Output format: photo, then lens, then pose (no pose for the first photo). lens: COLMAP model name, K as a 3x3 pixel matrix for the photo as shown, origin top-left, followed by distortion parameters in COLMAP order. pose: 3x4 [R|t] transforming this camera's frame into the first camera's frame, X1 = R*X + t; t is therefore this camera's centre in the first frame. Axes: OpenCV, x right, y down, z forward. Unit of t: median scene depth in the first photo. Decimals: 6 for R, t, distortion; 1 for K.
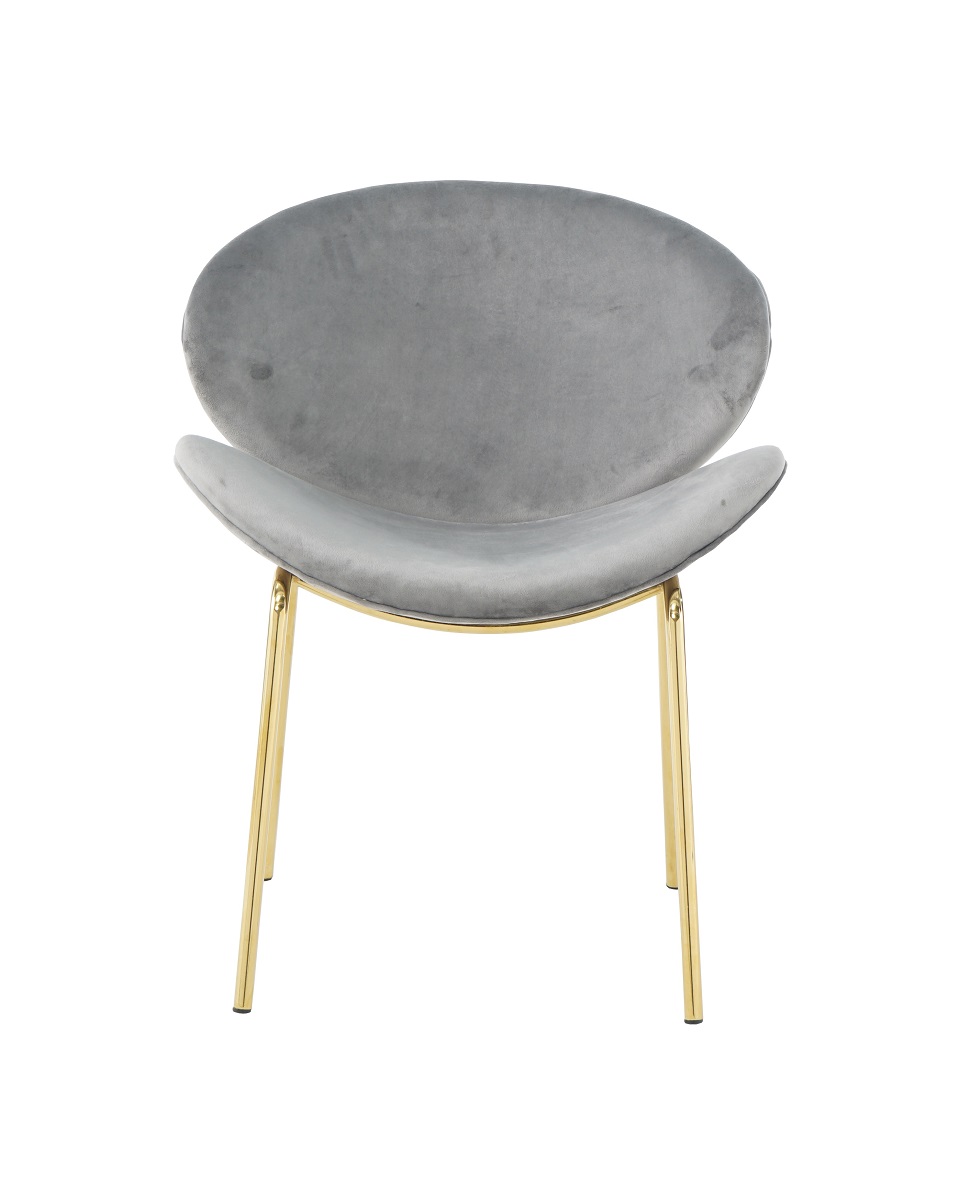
lens RADIAL K [[3090.7, 0, 485.7], [0, 3090.7, 599.3], [0, 0, 1]] dist [-0.193929, 0.000000]
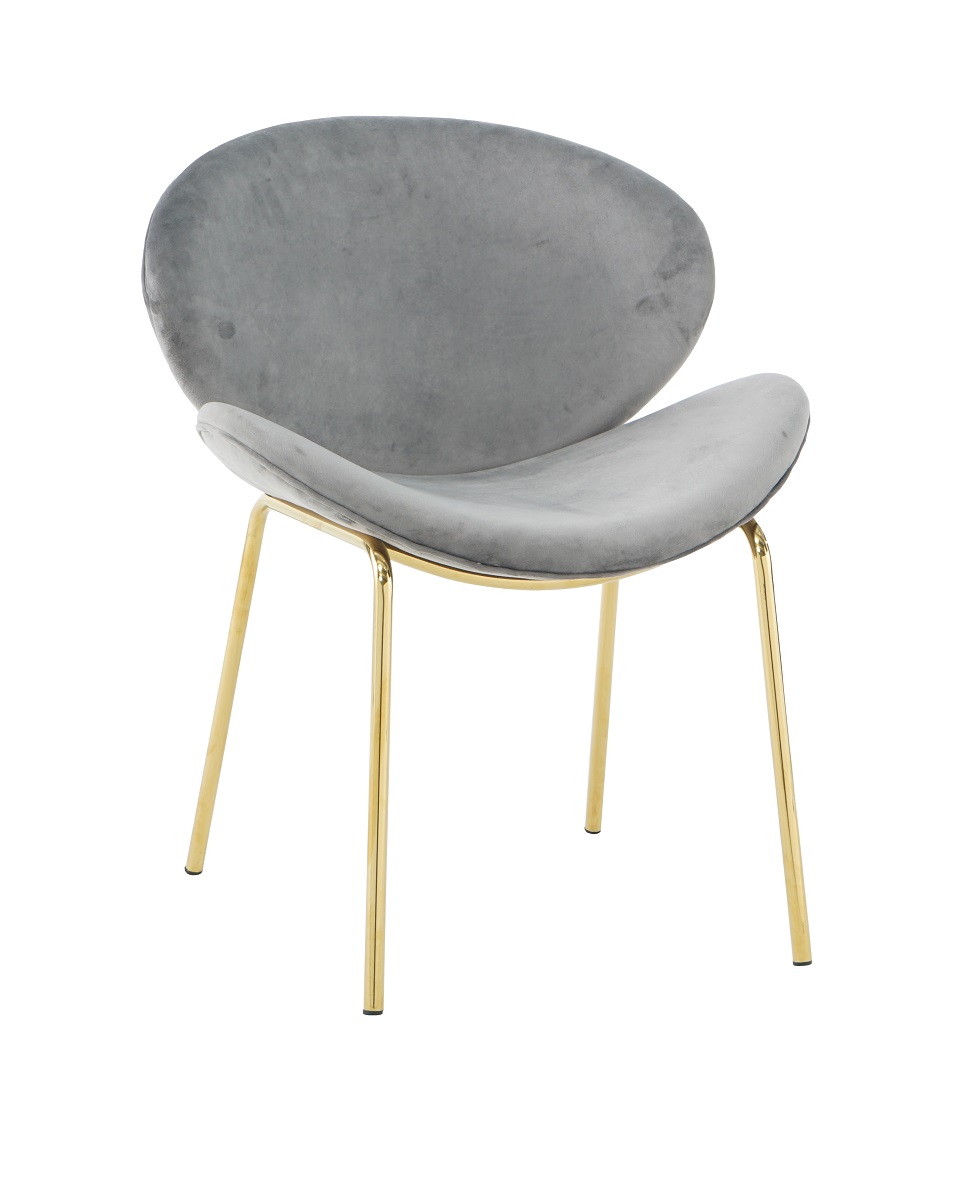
lens RADIAL K [[3090.7, 0, 485.6], [0, 3090.7, 599.3], [0, 0, 1]] dist [-0.193929, 0.000000]
pose [[0.942566, -0.088510, 0.322079, -0.299844], [0.079919, 0.996005, 0.039827, -0.023158], [-0.324317, -0.011799, 0.945875, 0.091970]]
